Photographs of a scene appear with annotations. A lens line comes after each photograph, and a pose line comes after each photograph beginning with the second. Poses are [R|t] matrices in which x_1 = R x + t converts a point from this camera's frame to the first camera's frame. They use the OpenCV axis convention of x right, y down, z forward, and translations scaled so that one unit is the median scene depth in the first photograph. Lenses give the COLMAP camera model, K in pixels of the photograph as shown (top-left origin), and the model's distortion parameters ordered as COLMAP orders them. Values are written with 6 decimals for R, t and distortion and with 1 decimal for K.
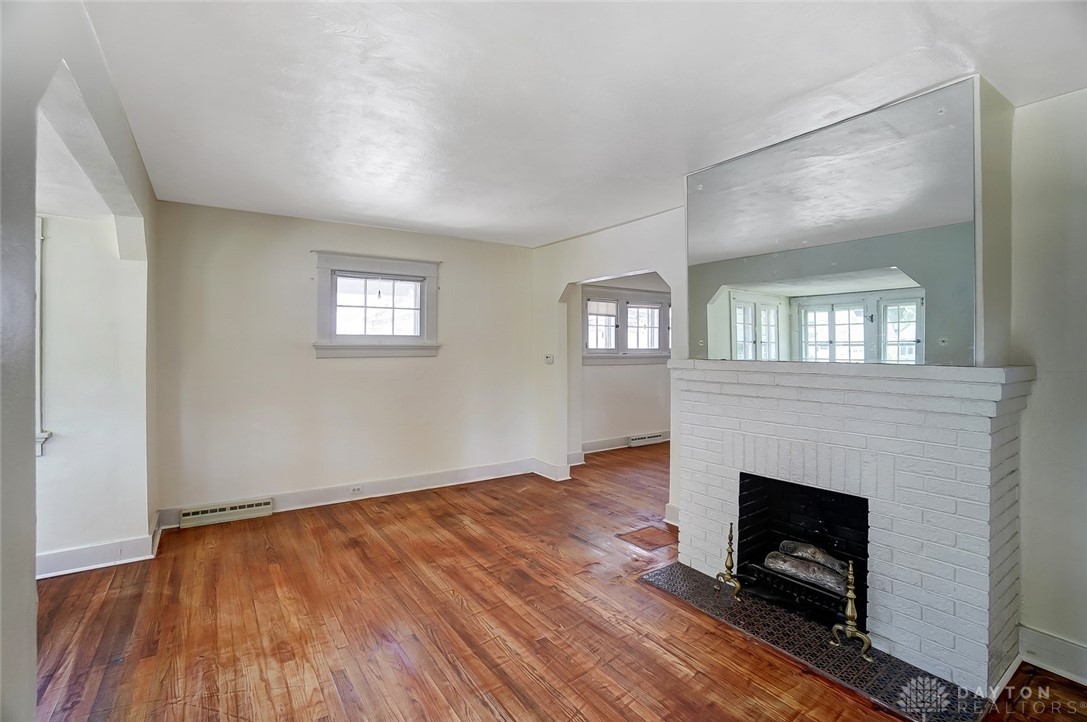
lens RADIAL K [[482.8, 0, 527.5], [0, 482.8, 357.3], [0, 0, 1]] dist [-0.037219, 0.004600]
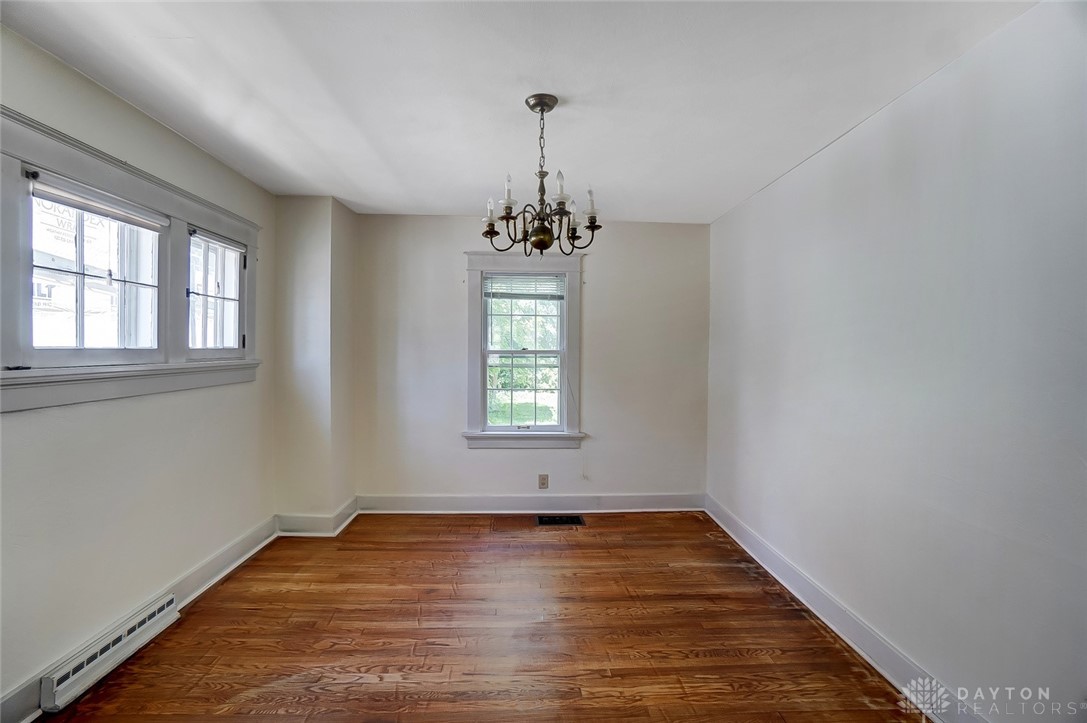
lens RADIAL K [[482.8, 0, 540.9], [0, 482.8, 361.7], [0, 0, 1]] dist [-0.037219, 0.004600]
pose [[0.508961, -0.016553, 0.860630, 0.328219], [0.011271, 0.999858, 0.012566, -0.026812], [-0.860716, 0.003304, 0.509075, 1.586395]]
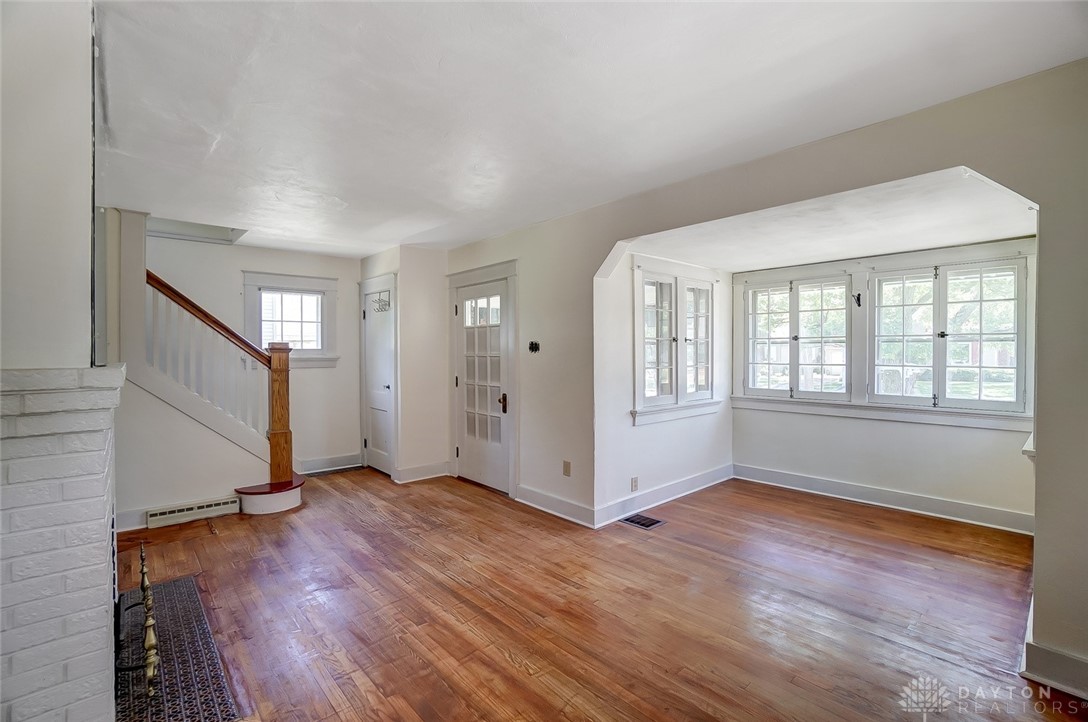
lens RADIAL K [[483.2, 0, 534.2], [0, 483.2, 358.8], [0, 0, 1]] dist [-0.037219, 0.004600]
pose [[-0.991625, 0.004025, -0.129084, -0.071794], [0.000214, 0.999564, 0.029526, -0.022900], [0.129147, 0.029251, -0.991194, 1.777772]]
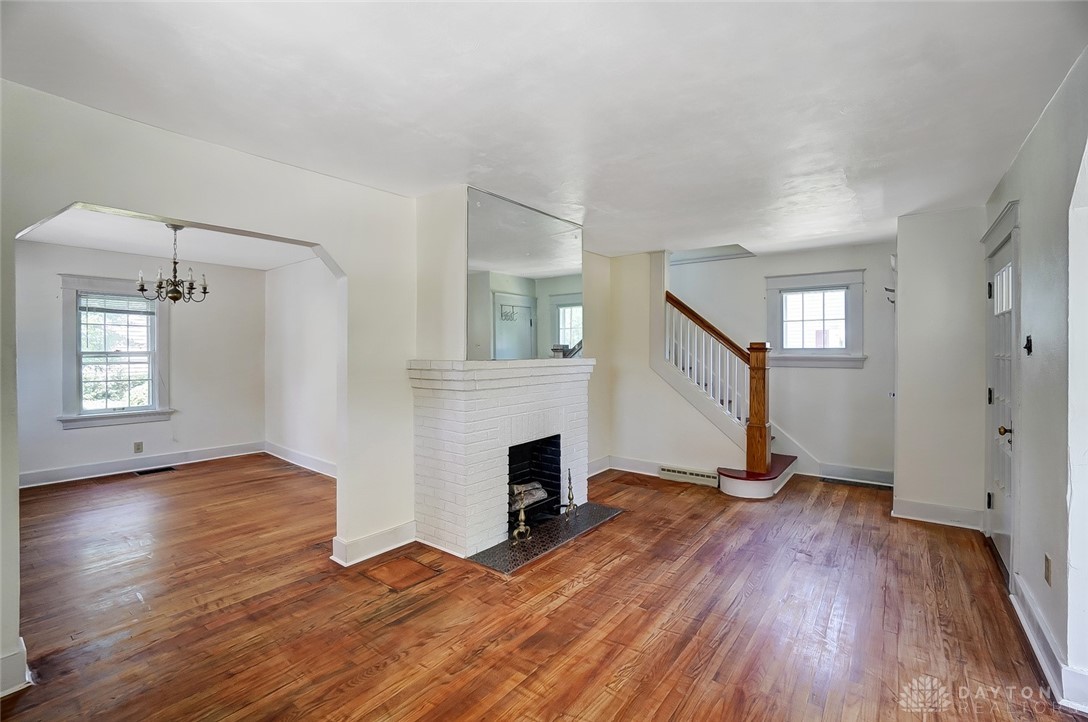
lens RADIAL K [[483.2, 0, 542.9], [0, 483.2, 355.8], [0, 0, 1]] dist [-0.037219, 0.004600]
pose [[-0.325500, -0.007245, 0.945514, -0.825484], [0.018037, 0.999741, 0.013870, -0.020822], [-0.945370, 0.021569, -0.325285, 1.360831]]
